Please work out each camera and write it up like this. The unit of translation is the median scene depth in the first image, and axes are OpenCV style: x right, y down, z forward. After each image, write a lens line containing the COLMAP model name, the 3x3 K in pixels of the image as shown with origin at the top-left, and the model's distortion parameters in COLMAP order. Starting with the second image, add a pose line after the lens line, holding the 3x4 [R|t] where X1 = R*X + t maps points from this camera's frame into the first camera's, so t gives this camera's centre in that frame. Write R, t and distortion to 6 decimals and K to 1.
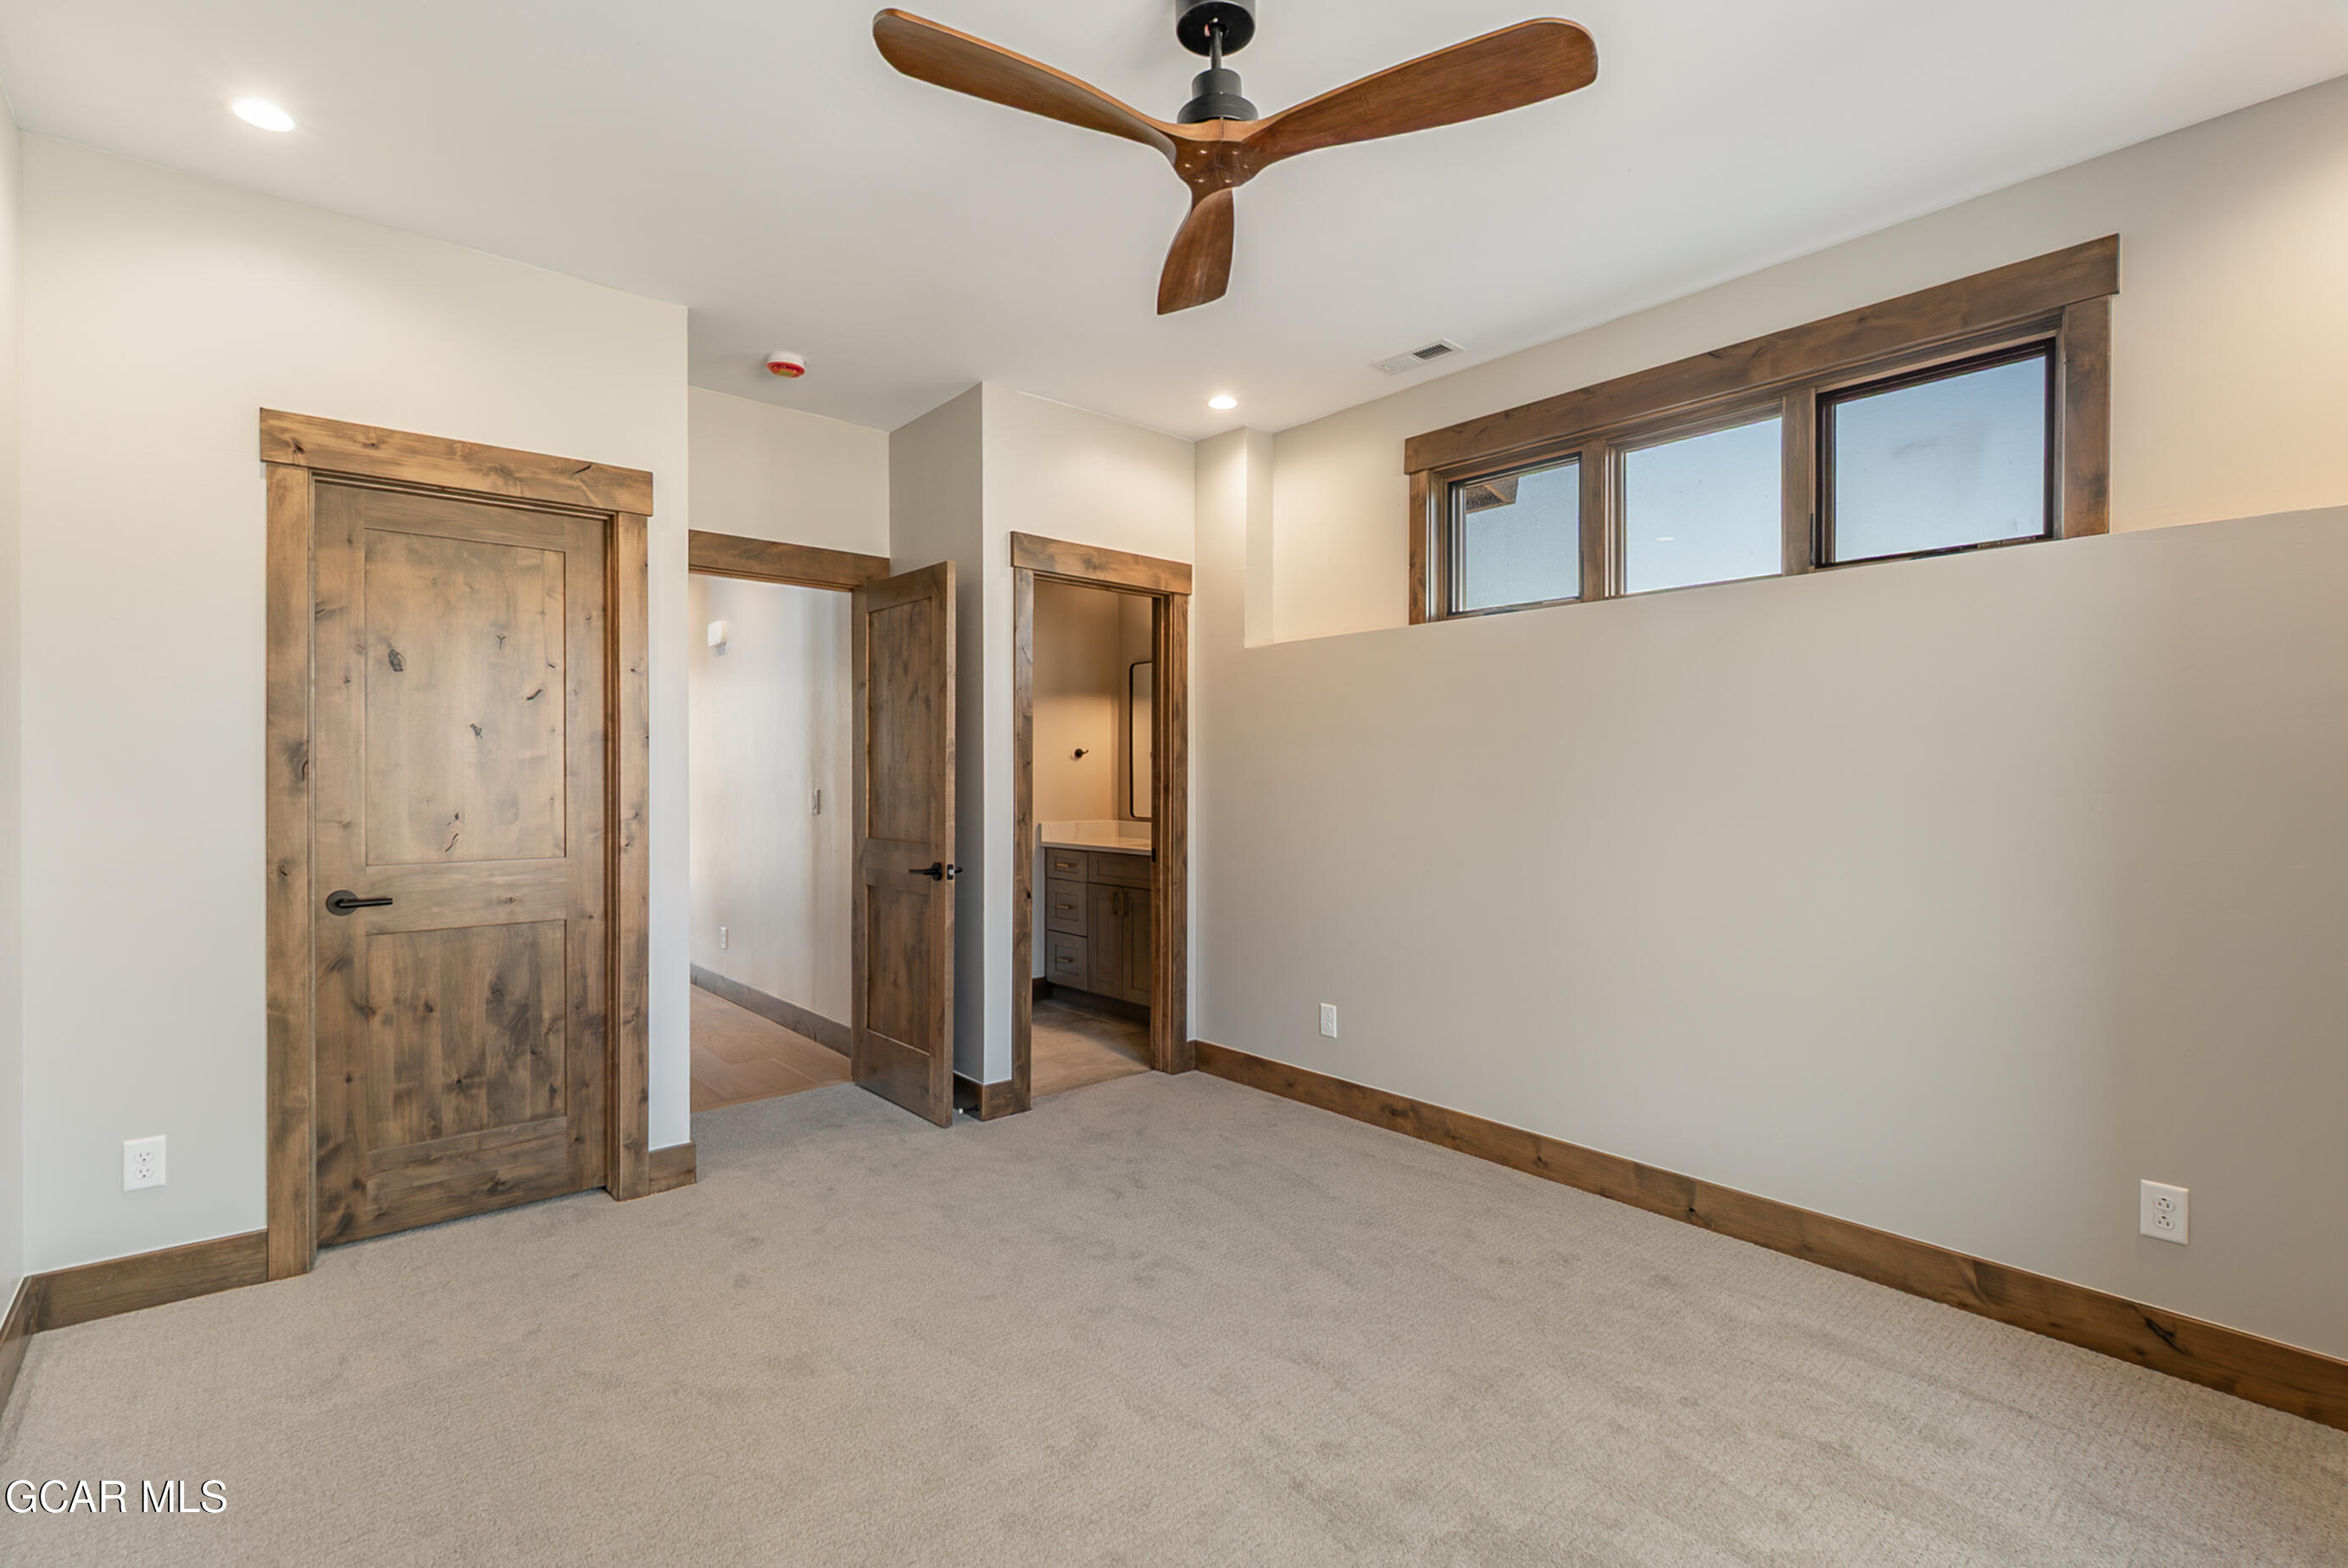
lens RADIAL K [[1054.8, 0, 1169.6], [0, 1054.8, 768.5], [0, 0, 1]] dist [-0.004484, -0.001389]
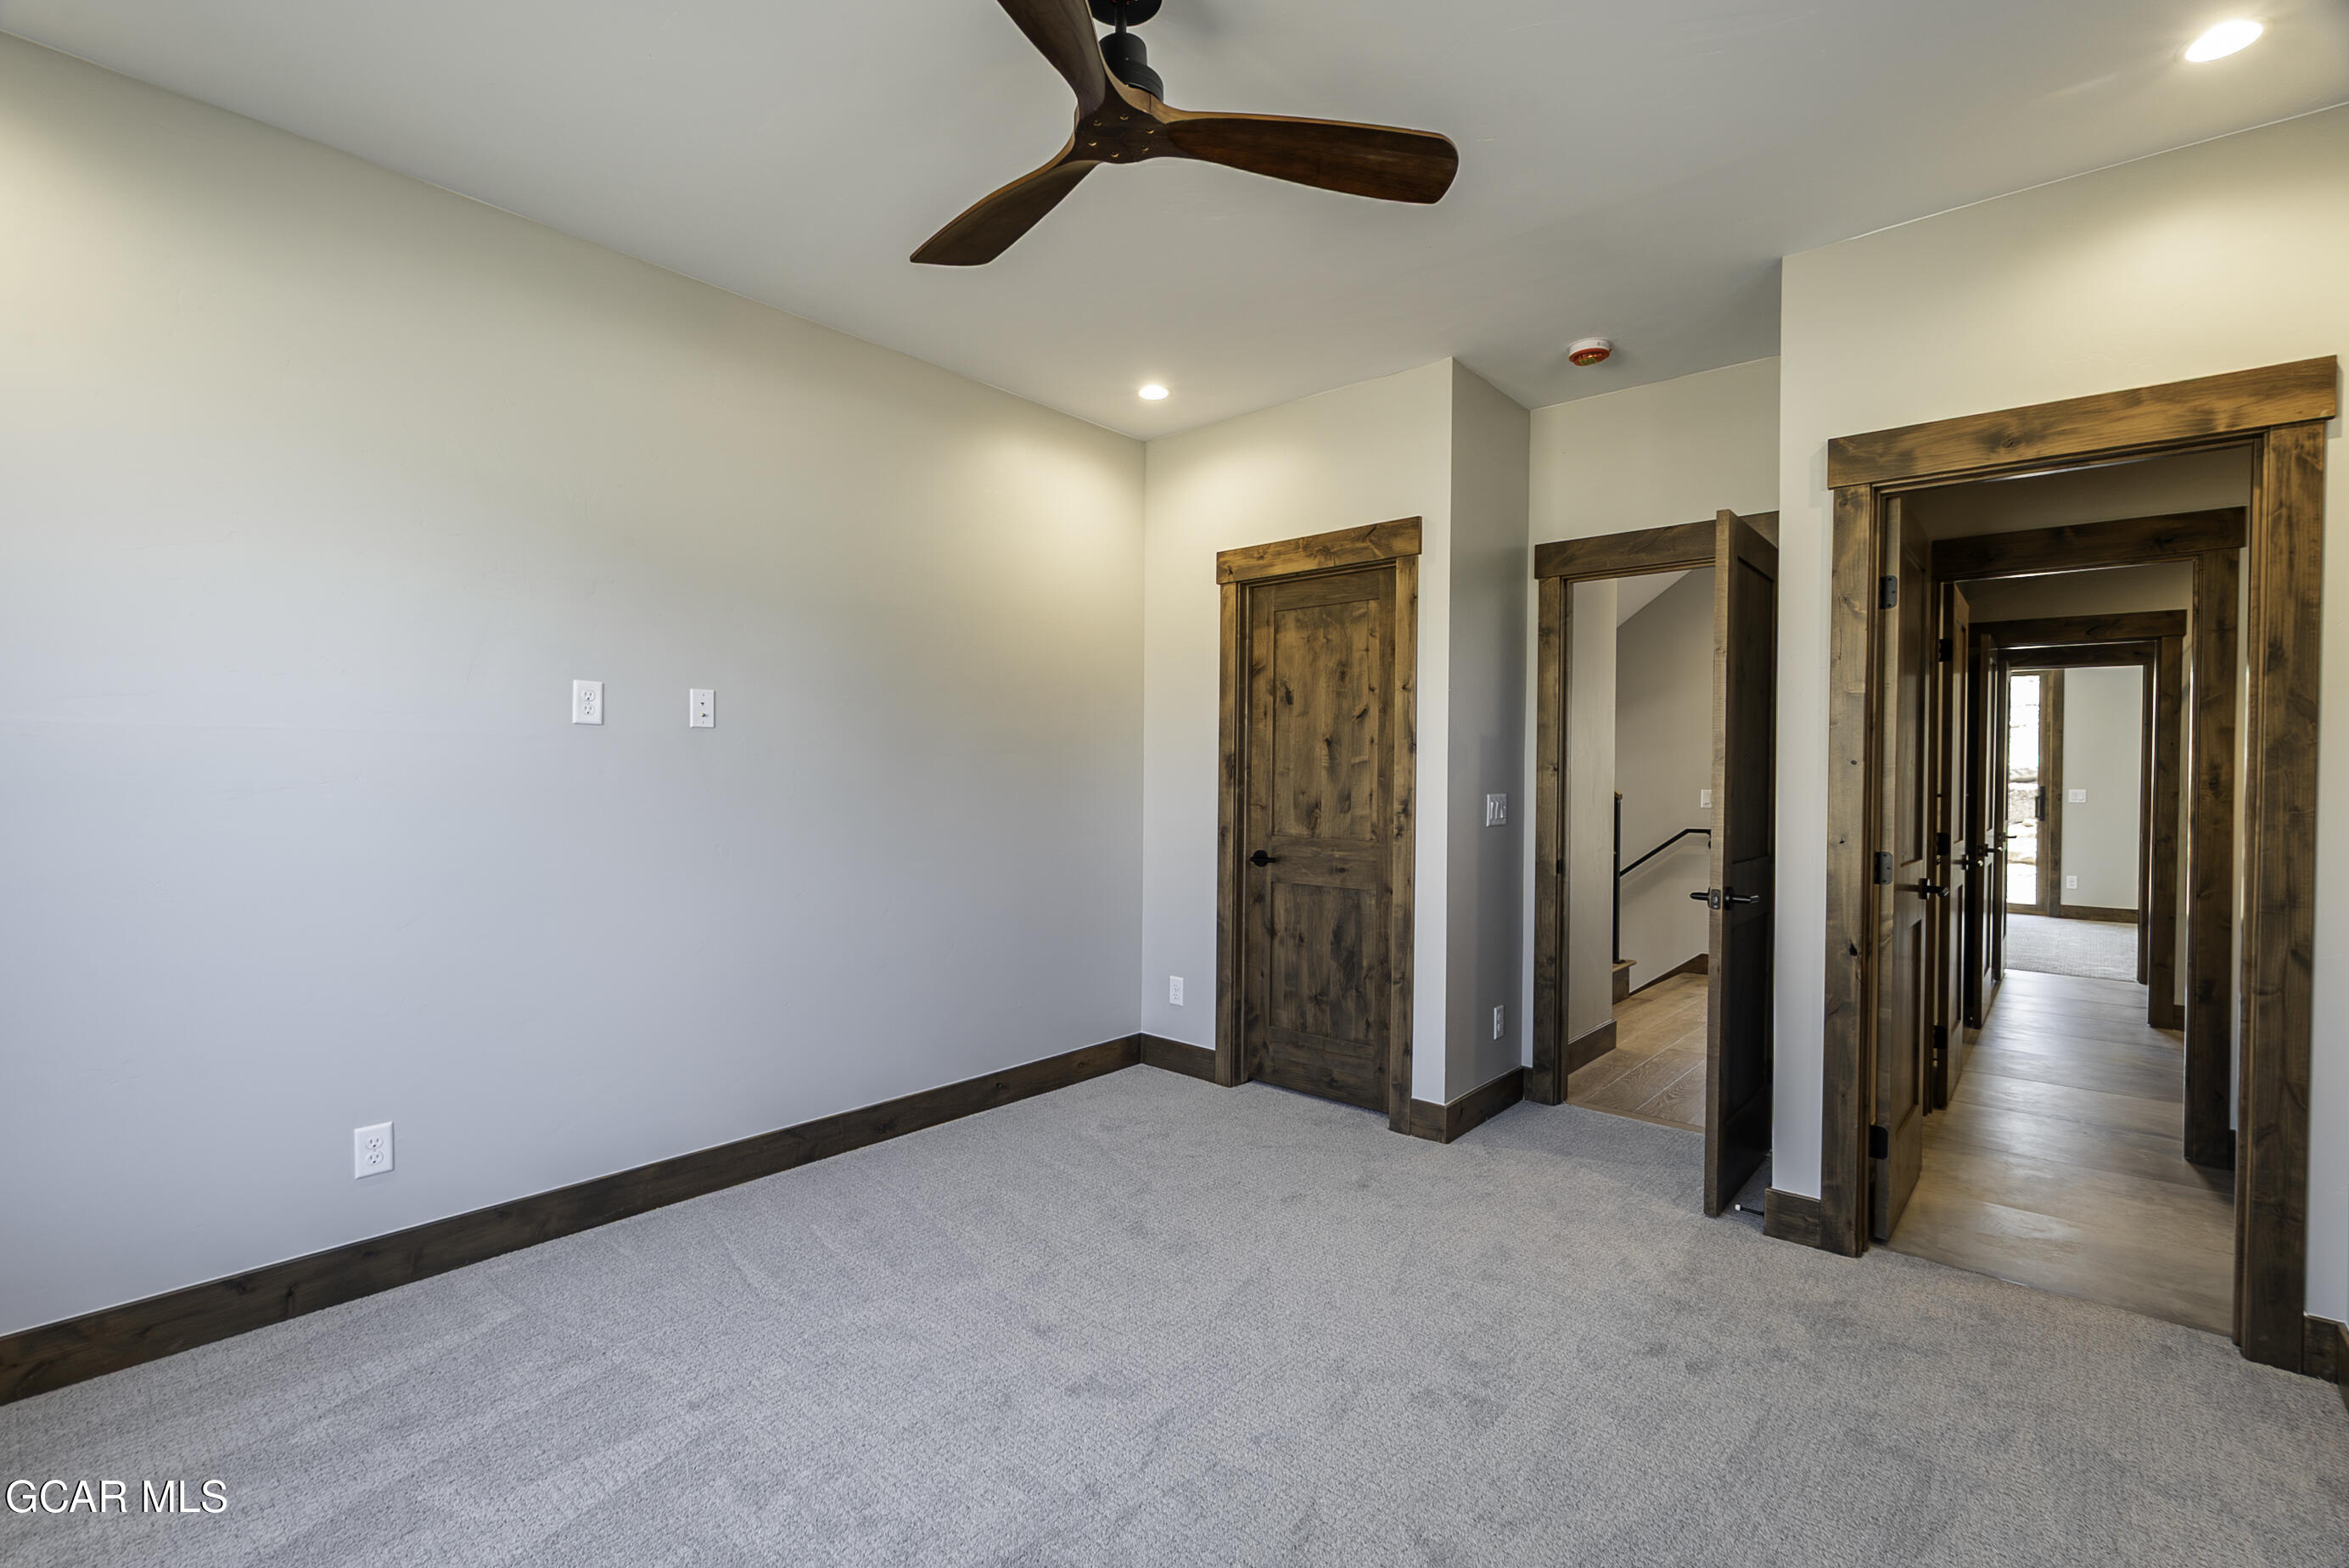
lens RADIAL K [[1071.4, 0, 1196.0], [0, 1071.4, 774.5], [0, 0, 1]] dist [0.001536, 0.002097]
pose [[0.145262, -0.002086, -0.989391, 0.688417], [-0.003718, 0.999990, -0.002655, 0.008798], [0.989386, 0.004064, 0.145252, 0.625033]]
